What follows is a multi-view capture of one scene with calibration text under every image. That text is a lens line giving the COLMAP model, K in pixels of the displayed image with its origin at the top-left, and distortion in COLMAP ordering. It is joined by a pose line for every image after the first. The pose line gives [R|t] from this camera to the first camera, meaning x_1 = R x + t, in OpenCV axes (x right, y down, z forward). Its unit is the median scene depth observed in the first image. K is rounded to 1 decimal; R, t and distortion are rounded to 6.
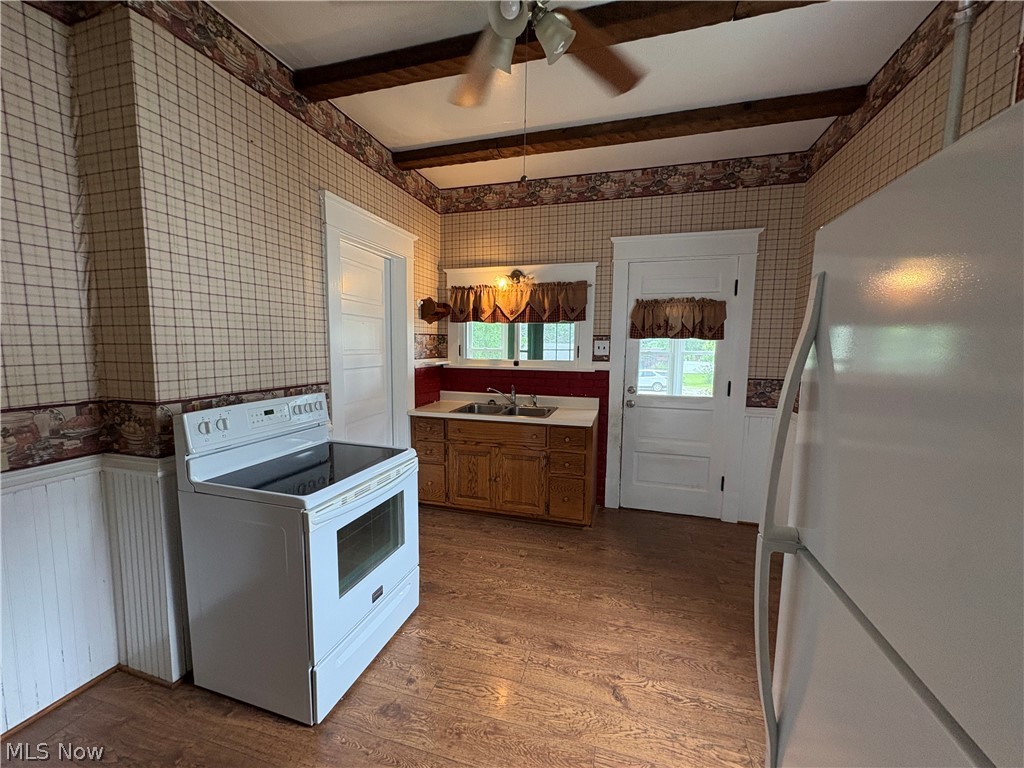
lens RADIAL K [[409.4, 0, 509.6], [0, 409.4, 384.8], [0, 0, 1]] dist [-0.002666, -0.000225]
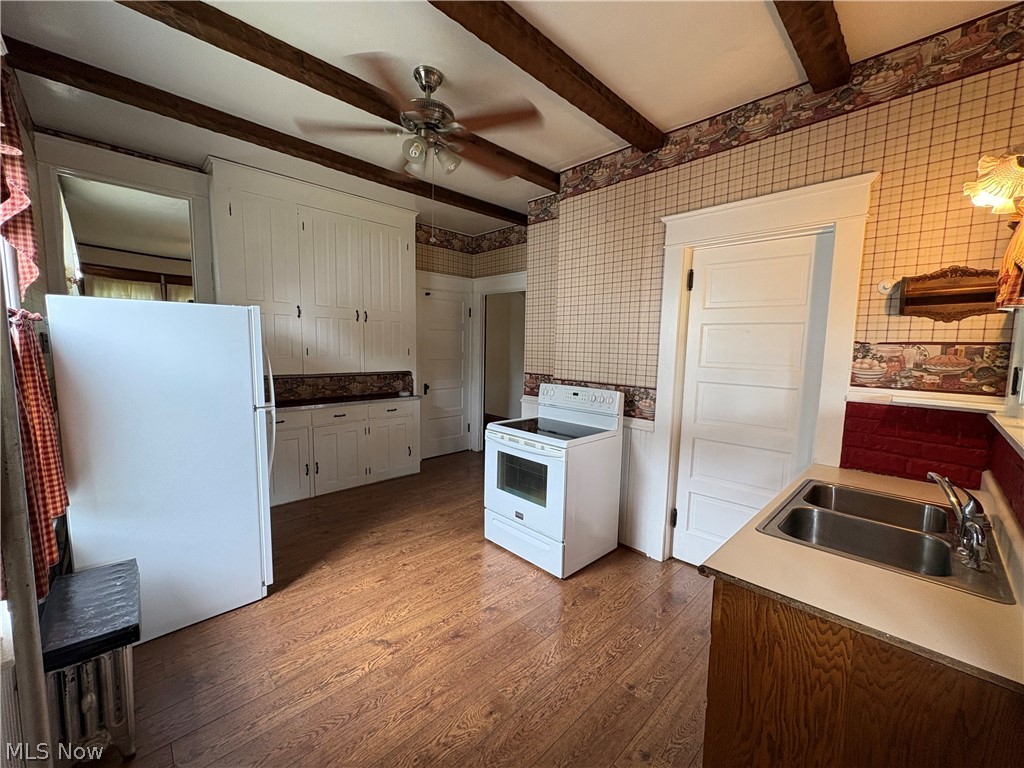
lens RADIAL K [[409.4, 0, 511.1], [0, 409.4, 384.9], [0, 0, 1]] dist [-0.002666, -0.000225]
pose [[-0.489806, 0.061748, -0.869642, 0.864020], [-0.114871, 0.984222, 0.134582, -0.144204], [0.864231, 0.165816, -0.474985, 1.423058]]
